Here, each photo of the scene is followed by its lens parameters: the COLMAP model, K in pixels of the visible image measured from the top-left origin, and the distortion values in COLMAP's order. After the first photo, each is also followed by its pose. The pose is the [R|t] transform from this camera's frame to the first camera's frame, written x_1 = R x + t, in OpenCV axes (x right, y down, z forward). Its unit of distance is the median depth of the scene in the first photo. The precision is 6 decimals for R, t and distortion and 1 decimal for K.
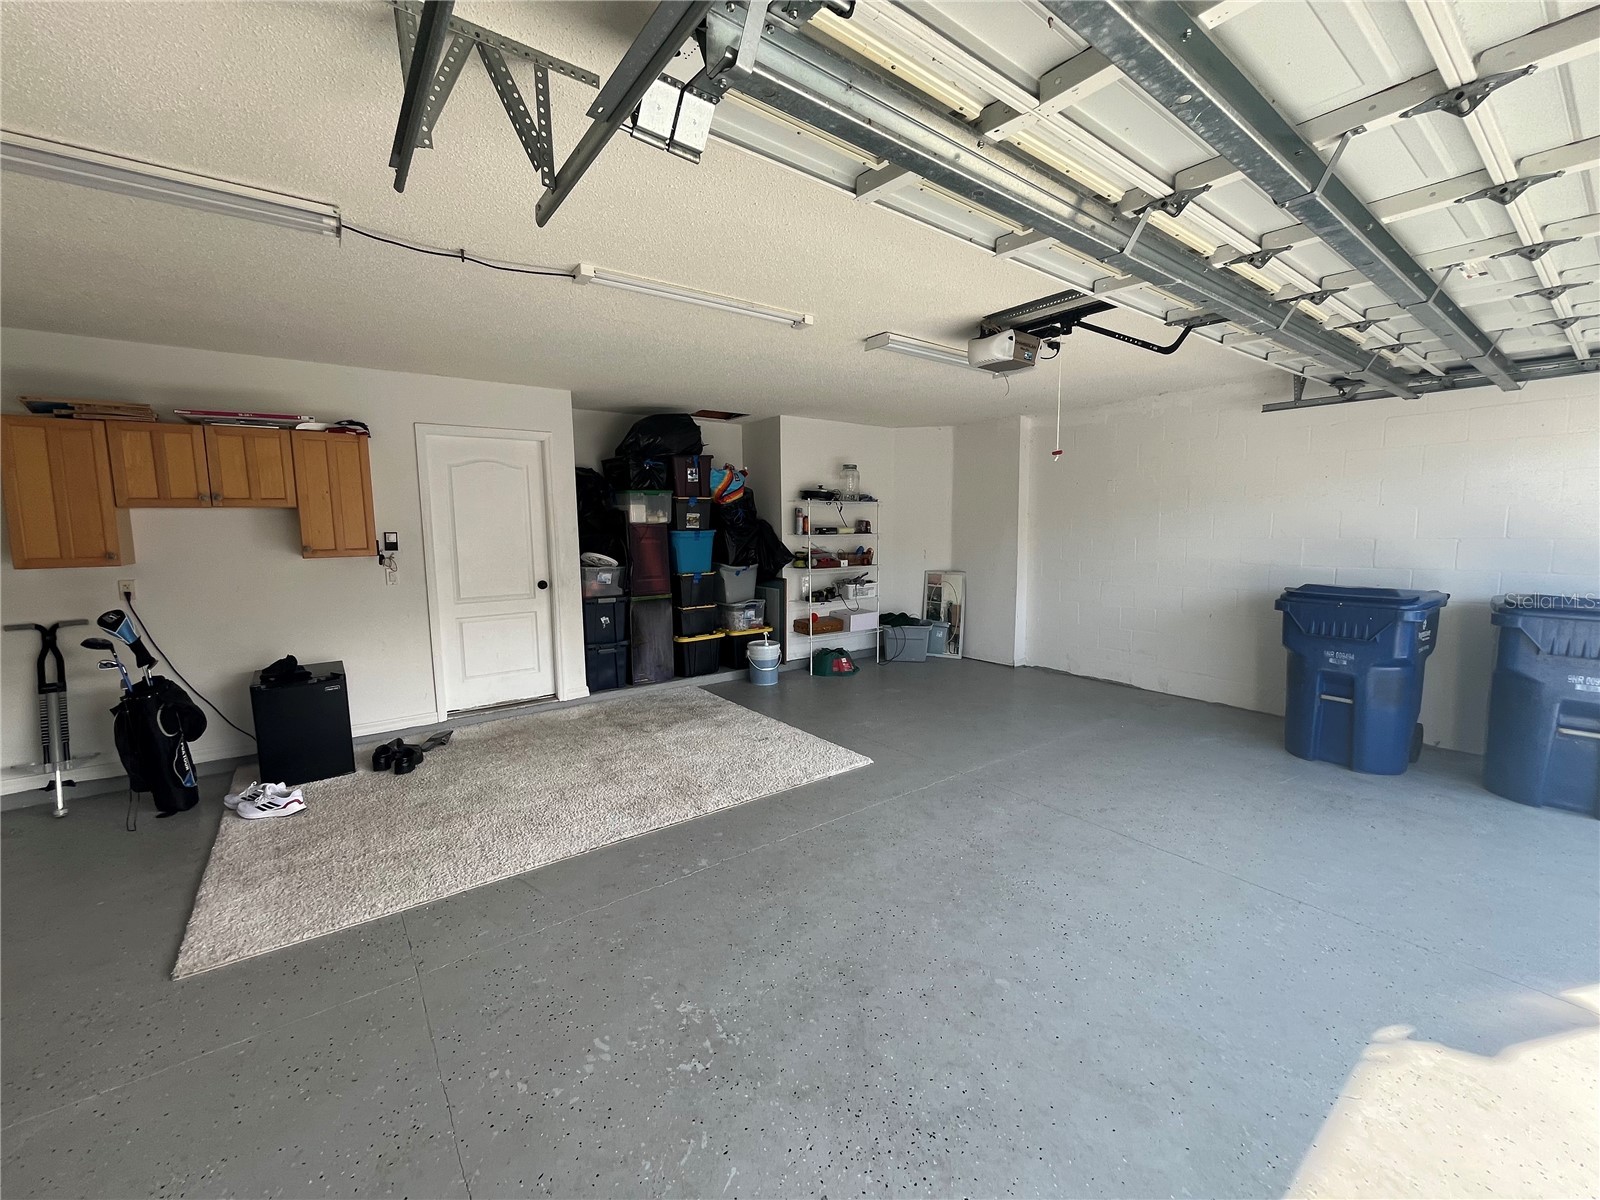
lens RADIAL K [[644.7, 0, 800.0], [0, 644.7, 600.0], [0, 0, 1]] dist [-0.002169, -0.002928]
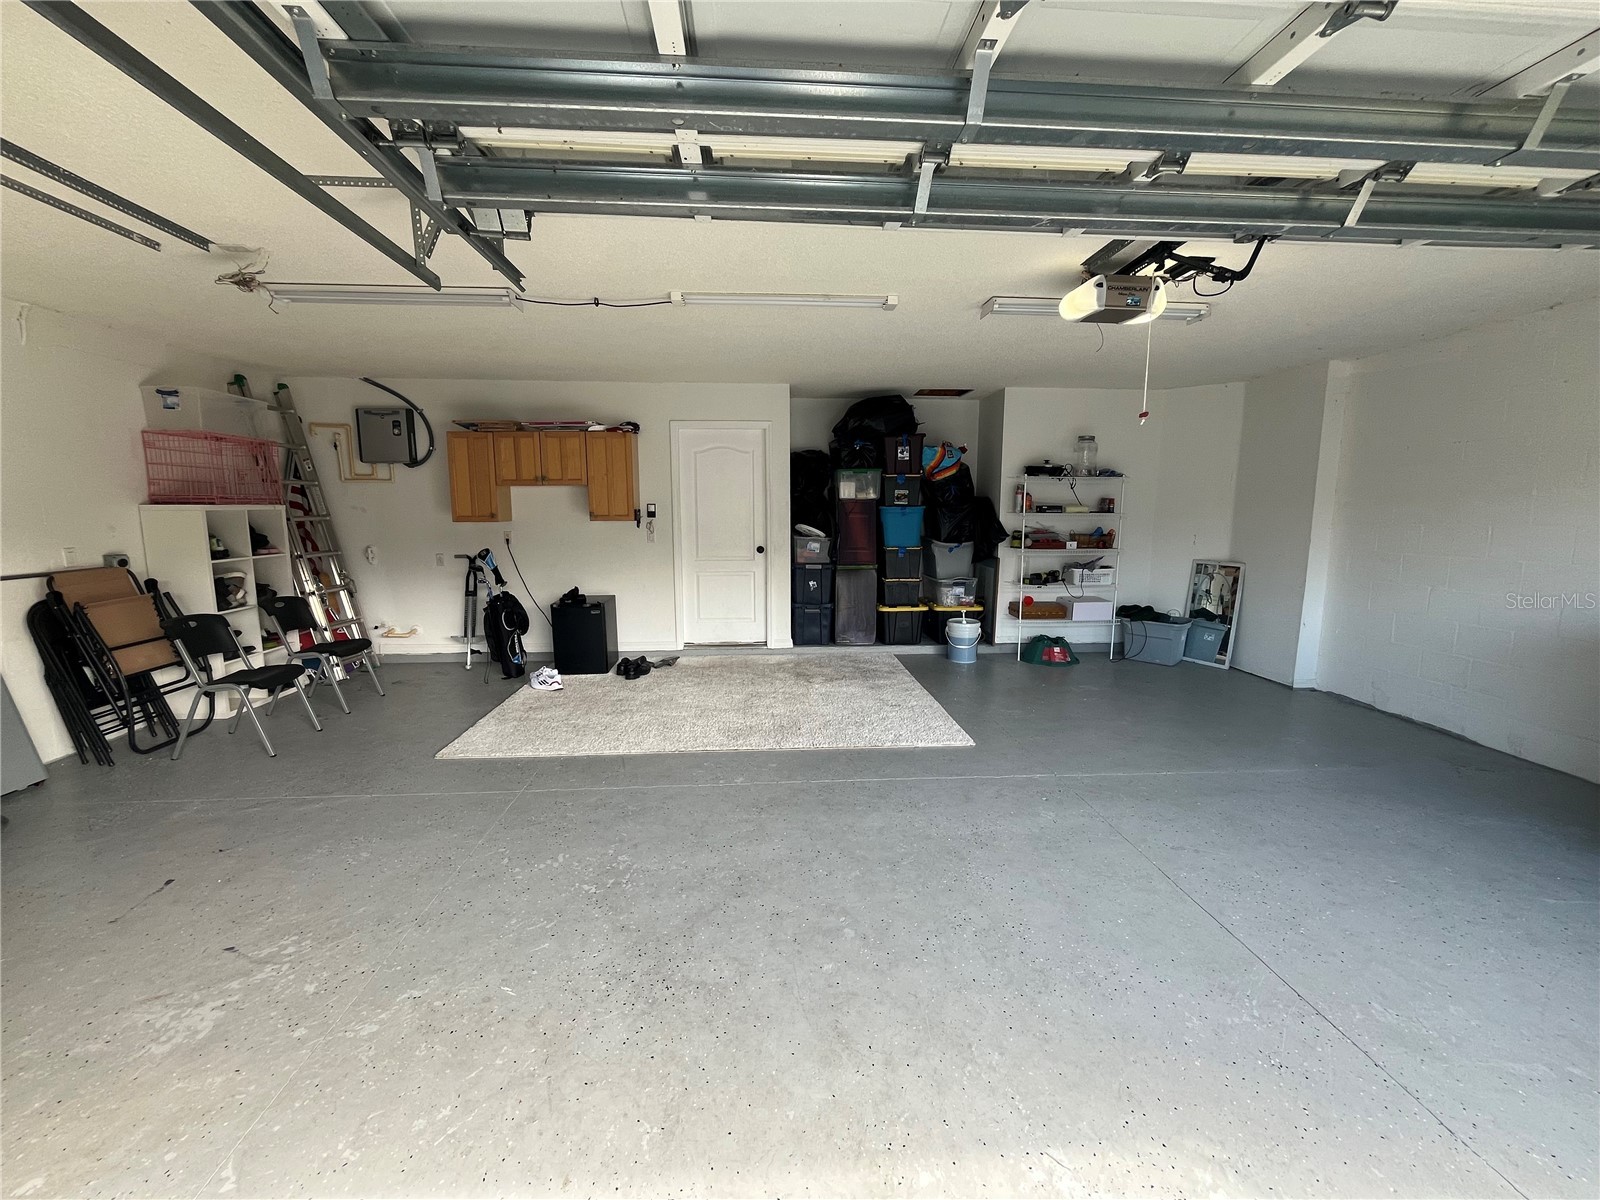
lens RADIAL K [[644.7, 0, 800.0], [0, 644.7, 600.0], [0, 0, 1]] dist [-0.002169, -0.002928]
pose [[0.837323, 0.090006, -0.539249, 0.294631], [-0.073267, 0.995931, 0.052466, 0.001063], [0.541778, -0.004422, 0.840510, 0.027985]]
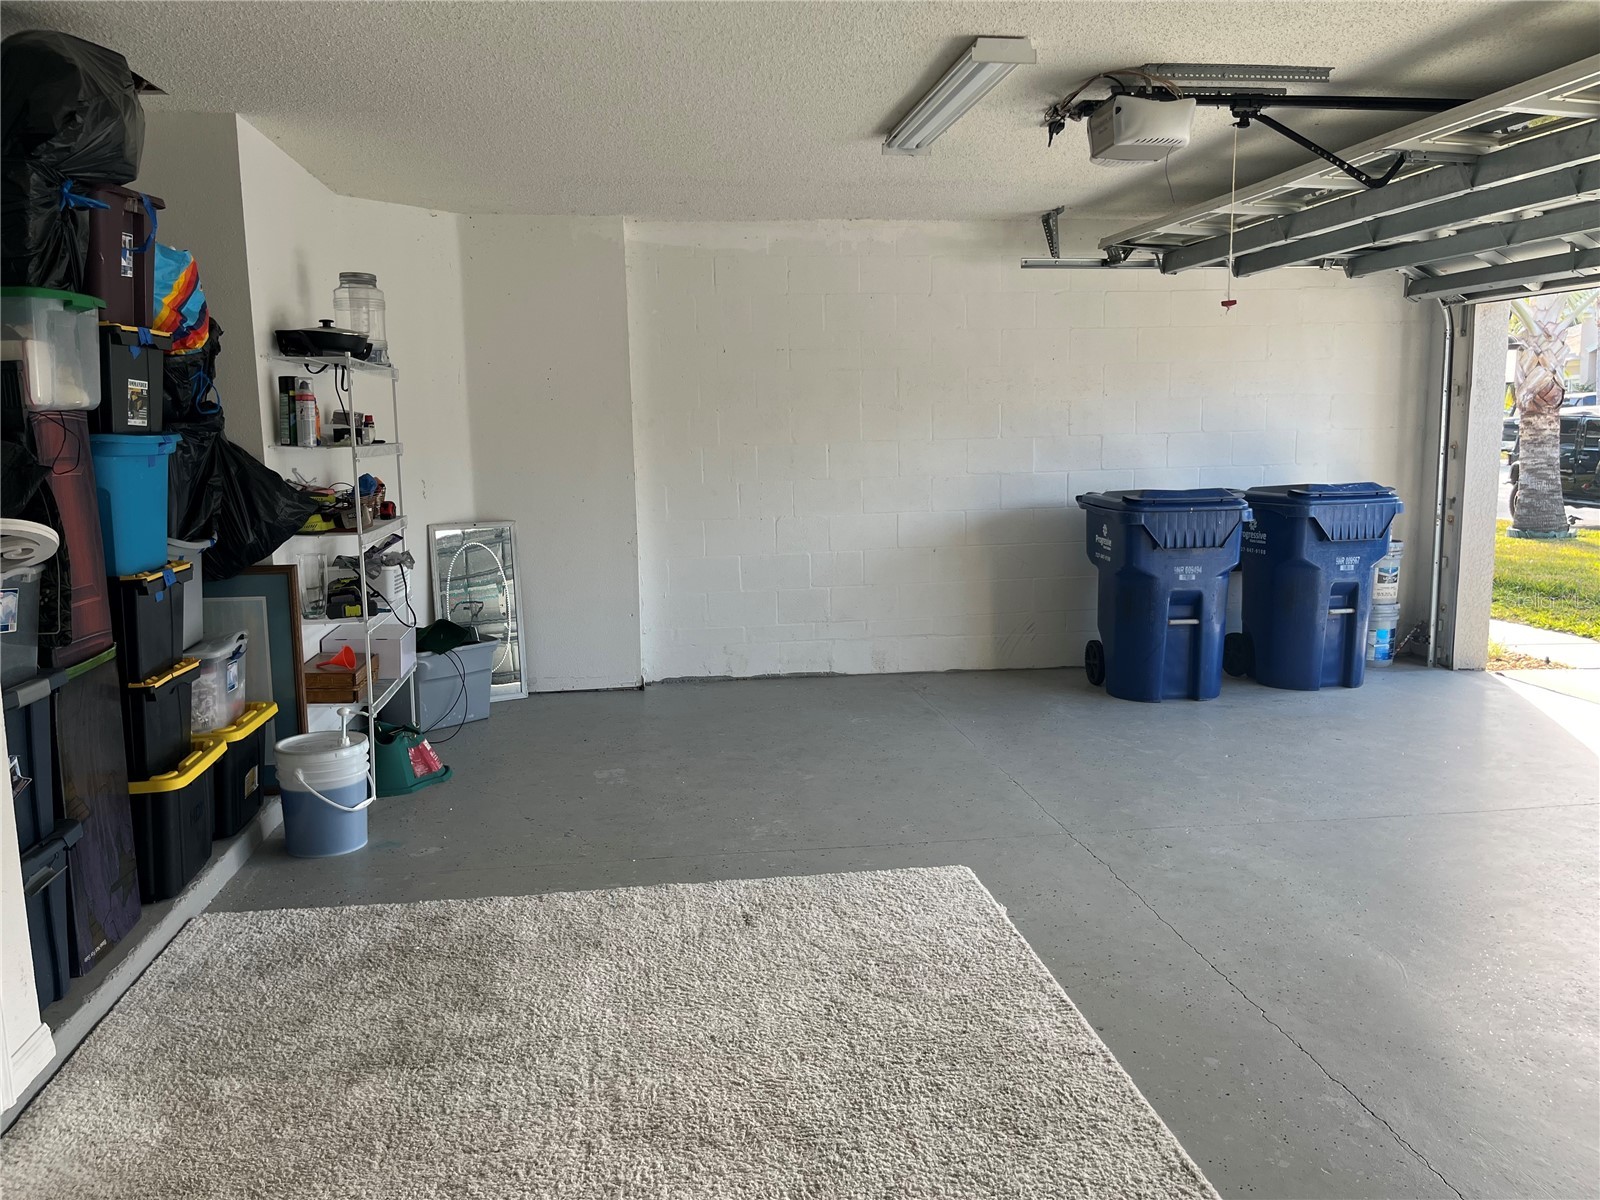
lens RADIAL K [[1212.1, 0, 800.0], [0, 1212.1, 600.0], [0, 0, 1]] dist [0.040192, 0.000302]
pose [[0.487858, -0.124572, 0.863989, -0.572439], [0.110504, 0.990616, 0.080433, -0.043008], [-0.865901, 0.056234, 0.497045, 0.456981]]
